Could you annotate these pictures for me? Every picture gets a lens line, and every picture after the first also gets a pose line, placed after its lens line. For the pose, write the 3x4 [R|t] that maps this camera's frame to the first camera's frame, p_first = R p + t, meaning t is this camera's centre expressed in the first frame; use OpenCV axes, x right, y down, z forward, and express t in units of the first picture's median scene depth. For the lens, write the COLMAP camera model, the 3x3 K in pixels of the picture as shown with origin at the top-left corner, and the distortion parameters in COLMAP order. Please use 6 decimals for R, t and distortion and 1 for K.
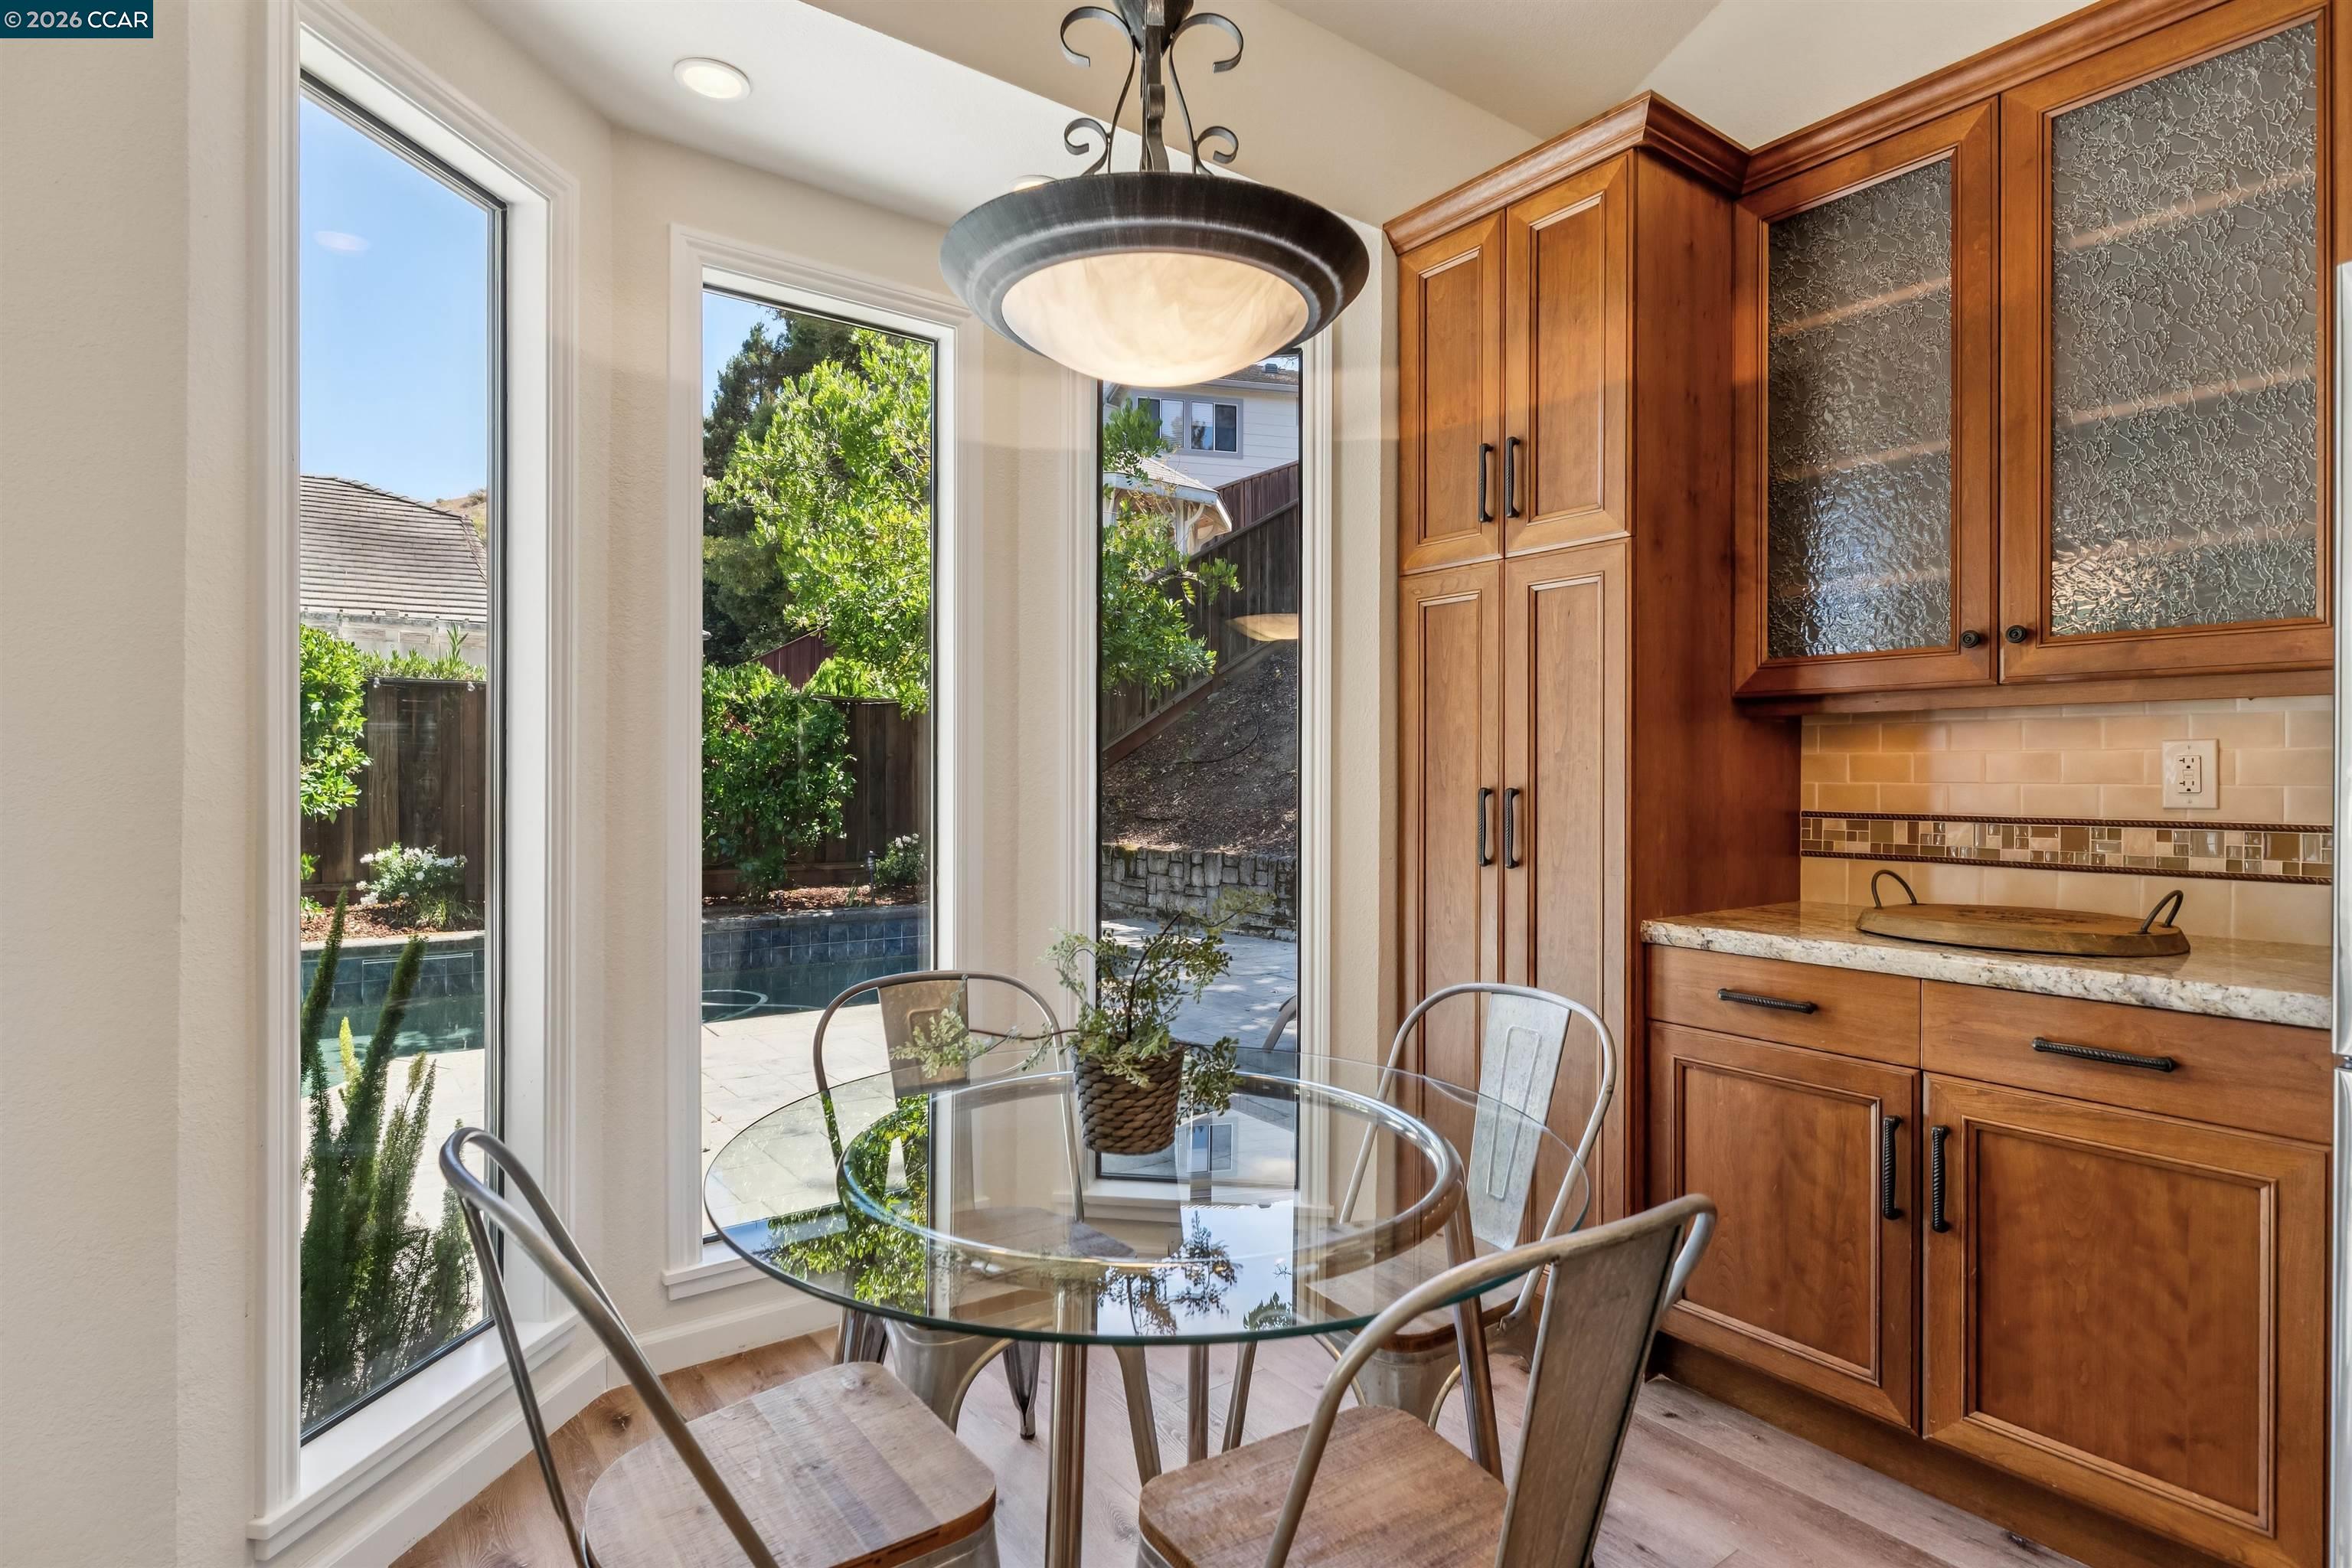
lens RADIAL K [[1194.6, 0, 1181.8], [0, 1194.6, 776.2], [0, 0, 1]] dist [-0.001212, -0.000816]
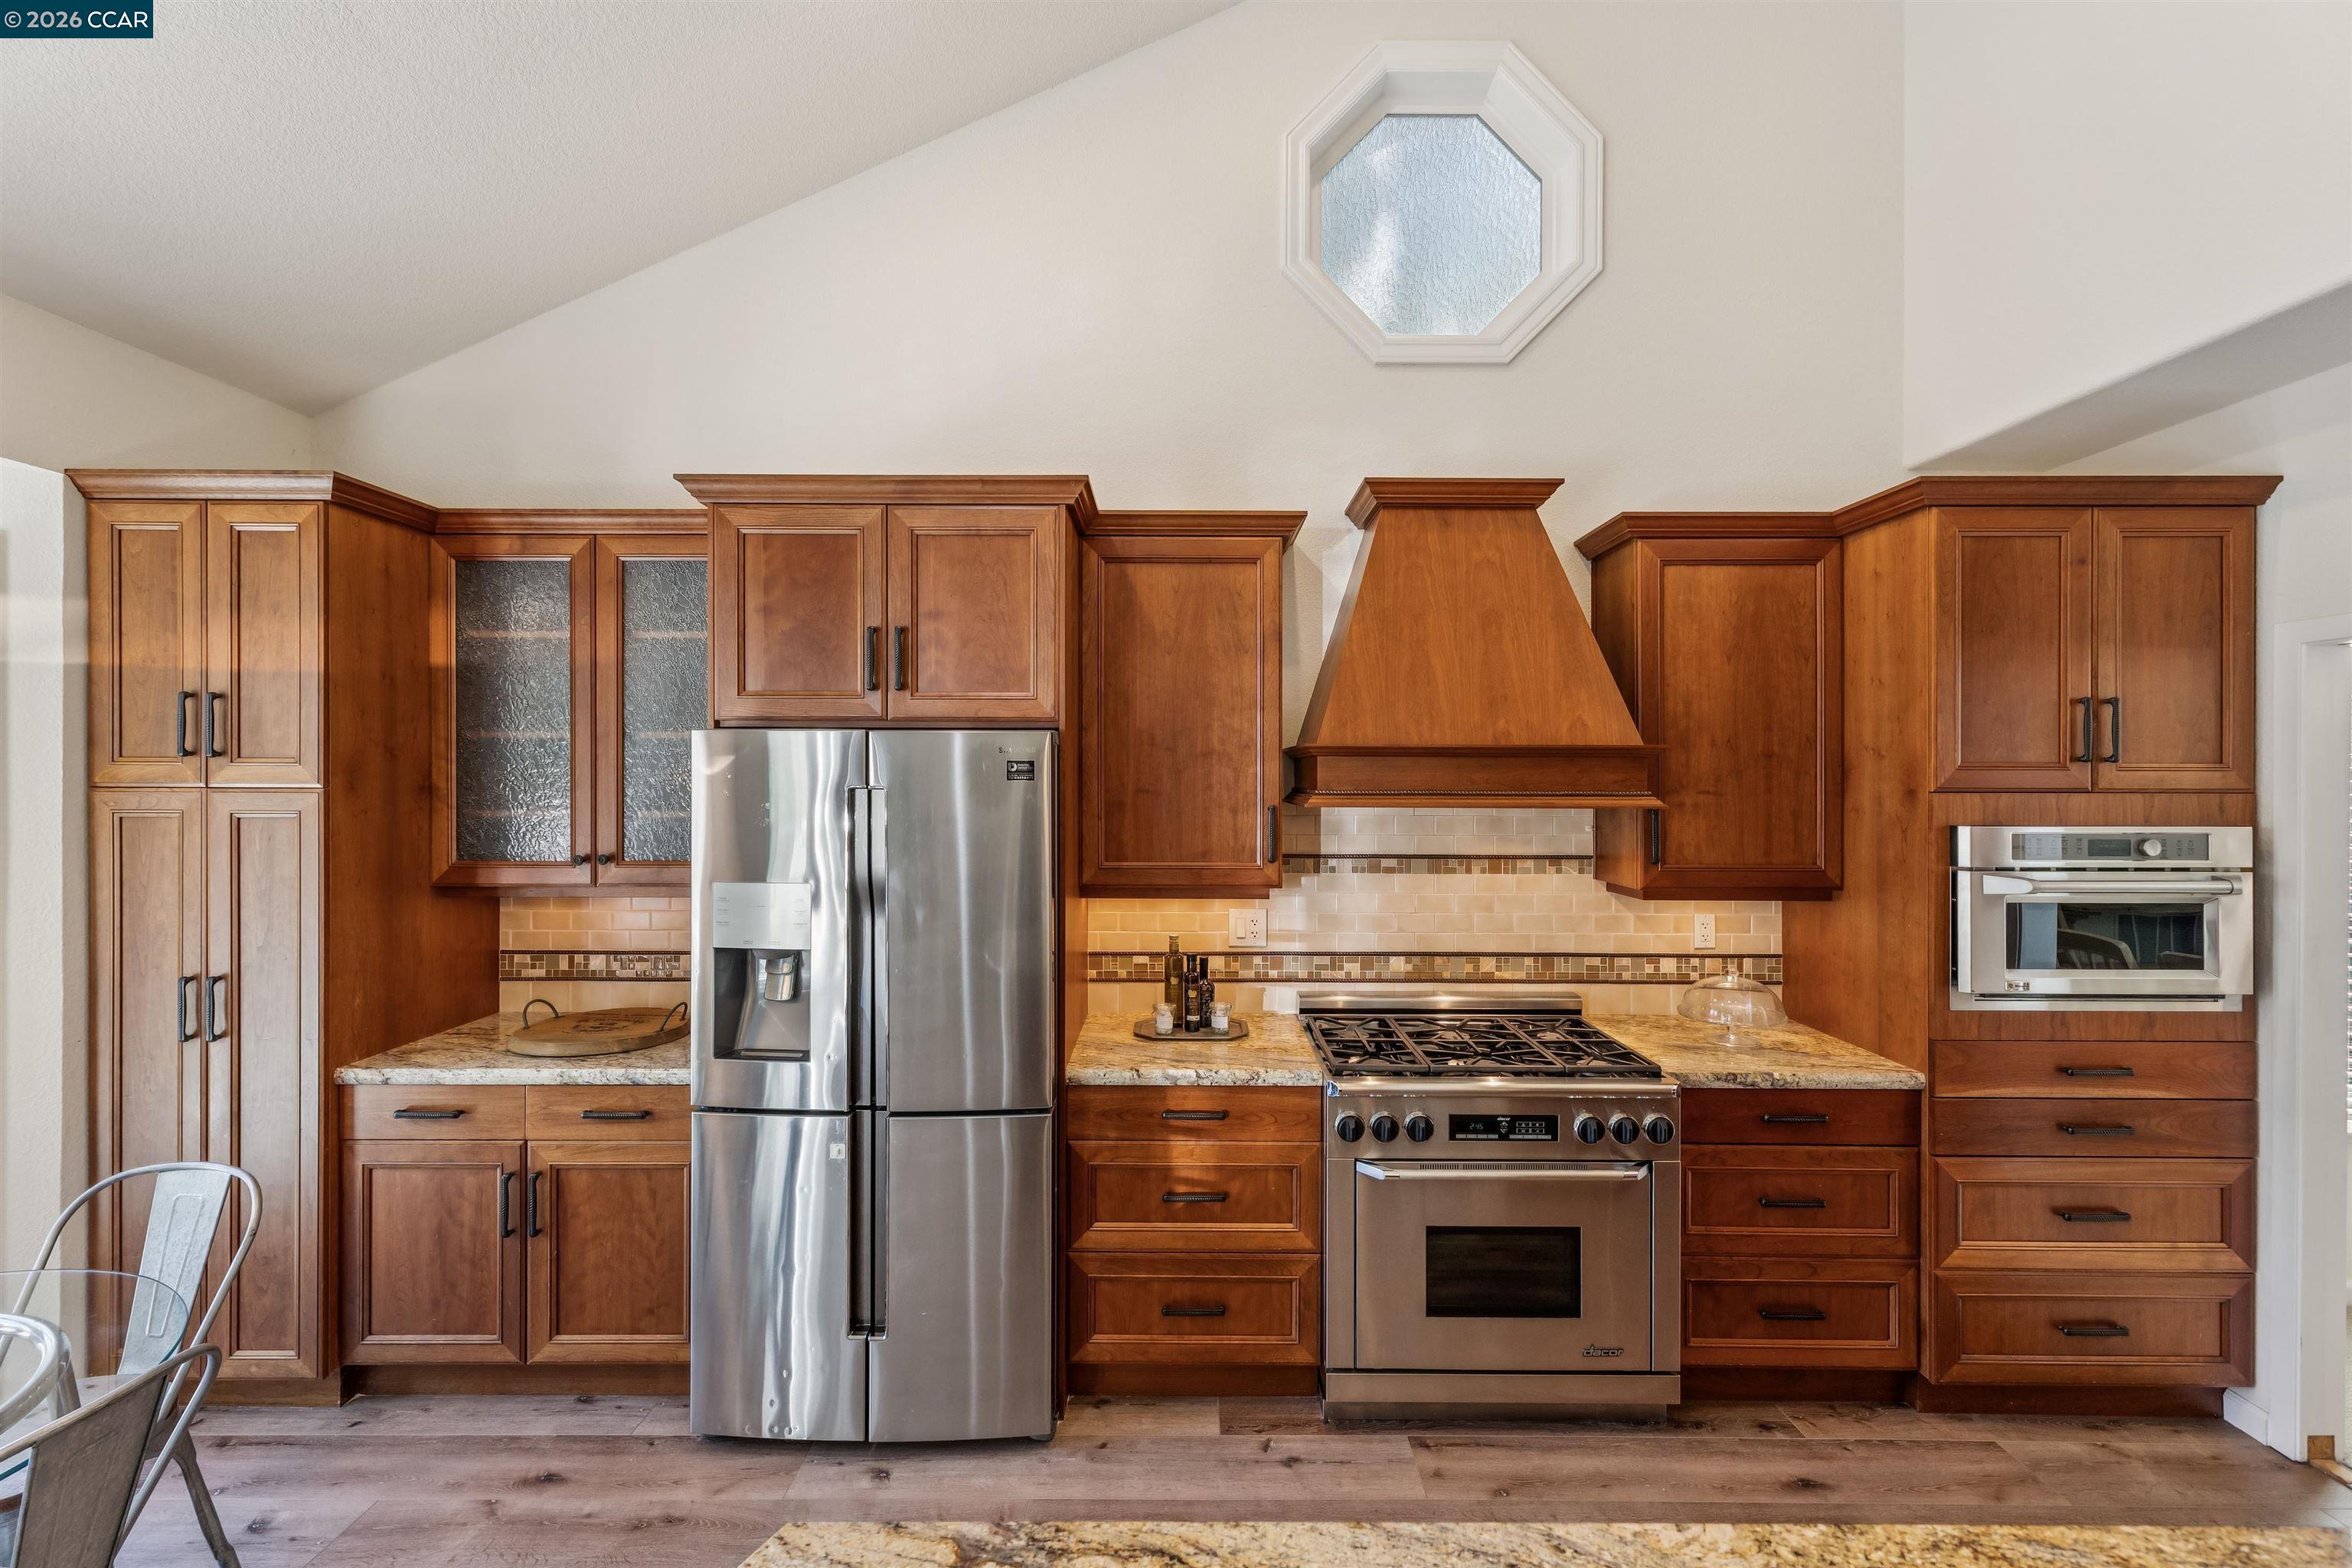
lens RADIAL K [[998.9, 0, 1186.5], [0, 998.9, 777.0], [0, 0, 1]] dist [0.006610, 0.000080]
pose [[0.596918, -0.003636, 0.802294, 0.047447], [0.000572, 0.999991, 0.004107, -0.216810], [-0.802302, -0.001993, 0.596915, -0.462127]]
